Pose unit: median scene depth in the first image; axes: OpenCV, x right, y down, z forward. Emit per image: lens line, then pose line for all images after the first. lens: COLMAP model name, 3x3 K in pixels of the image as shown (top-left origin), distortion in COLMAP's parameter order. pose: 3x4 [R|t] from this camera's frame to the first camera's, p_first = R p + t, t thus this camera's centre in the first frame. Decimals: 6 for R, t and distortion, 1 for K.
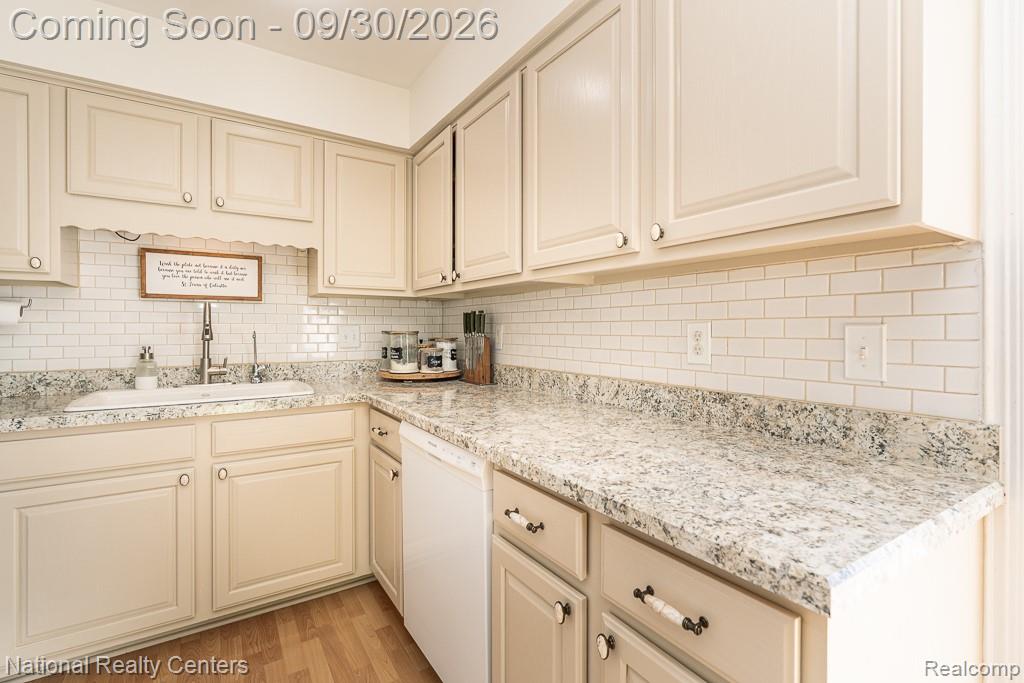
lens RADIAL K [[467.2, 0, 509.4], [0, 467.2, 331.7], [0, 0, 1]] dist [-0.003156, 0.000729]
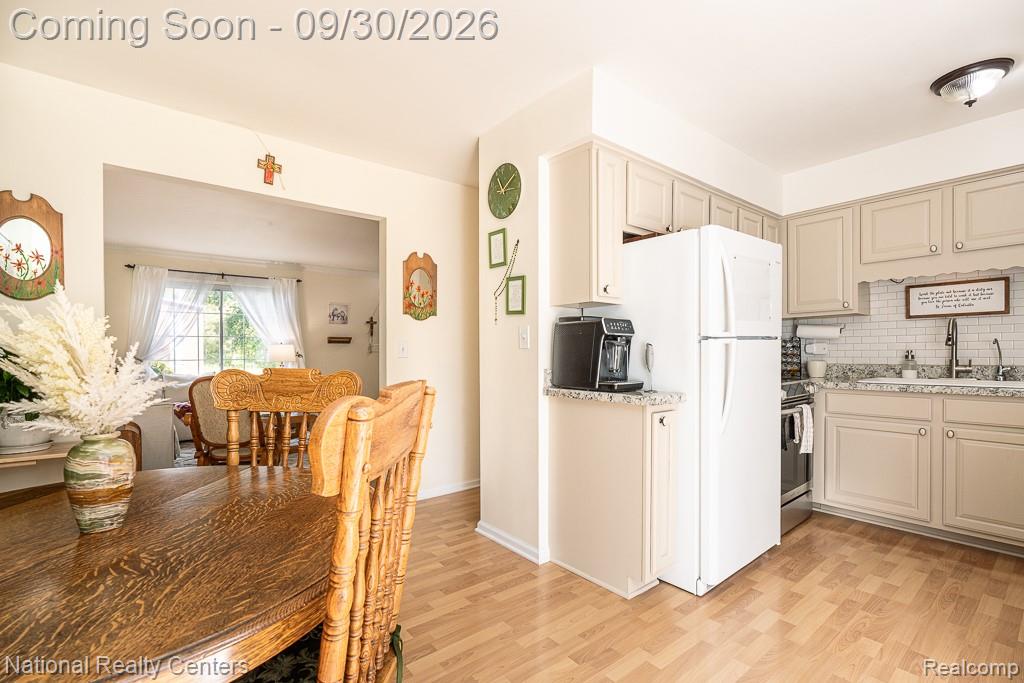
lens RADIAL K [[467.2, 0, 515.8], [0, 467.2, 356.2], [0, 0, 1]] dist [-0.003156, 0.000729]
pose [[0.122557, 0.005111, -0.992448, 0.582126], [0.002523, 0.999982, 0.005462, 0.038942], [0.992458, -0.003173, 0.122542, -0.468854]]
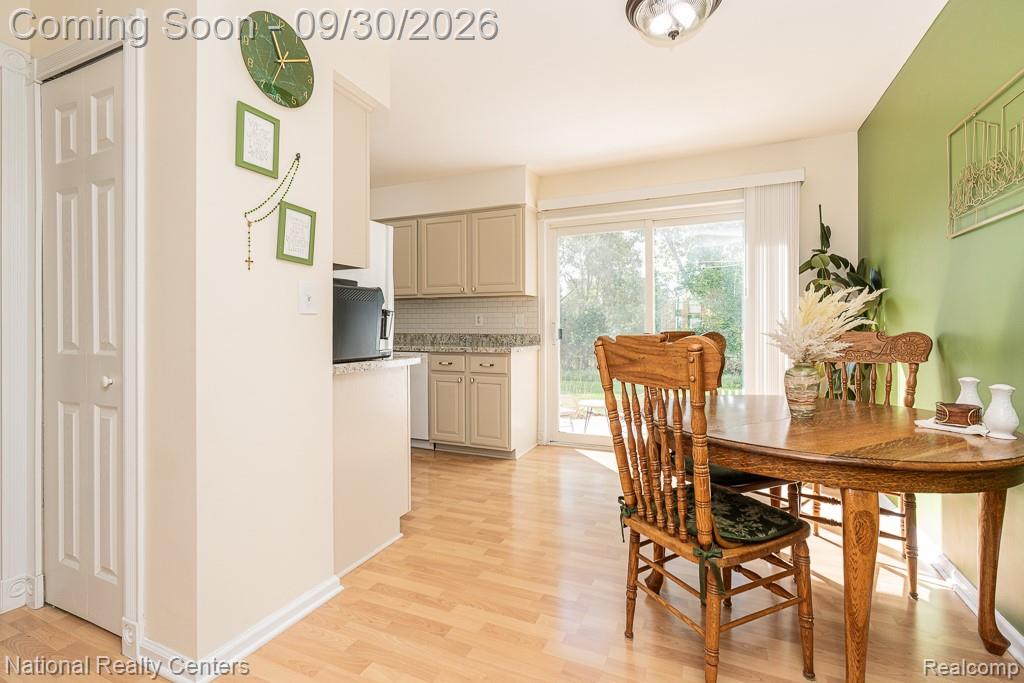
lens RADIAL K [[467.2, 0, 509.9], [0, 467.2, 326.8], [0, 0, 1]] dist [-0.003156, 0.000729]
pose [[0.831069, -0.005037, 0.556147, -0.826923], [0.006334, 0.999980, -0.000409, 0.051408], [-0.556134, 0.003863, 0.831084, -1.231564]]
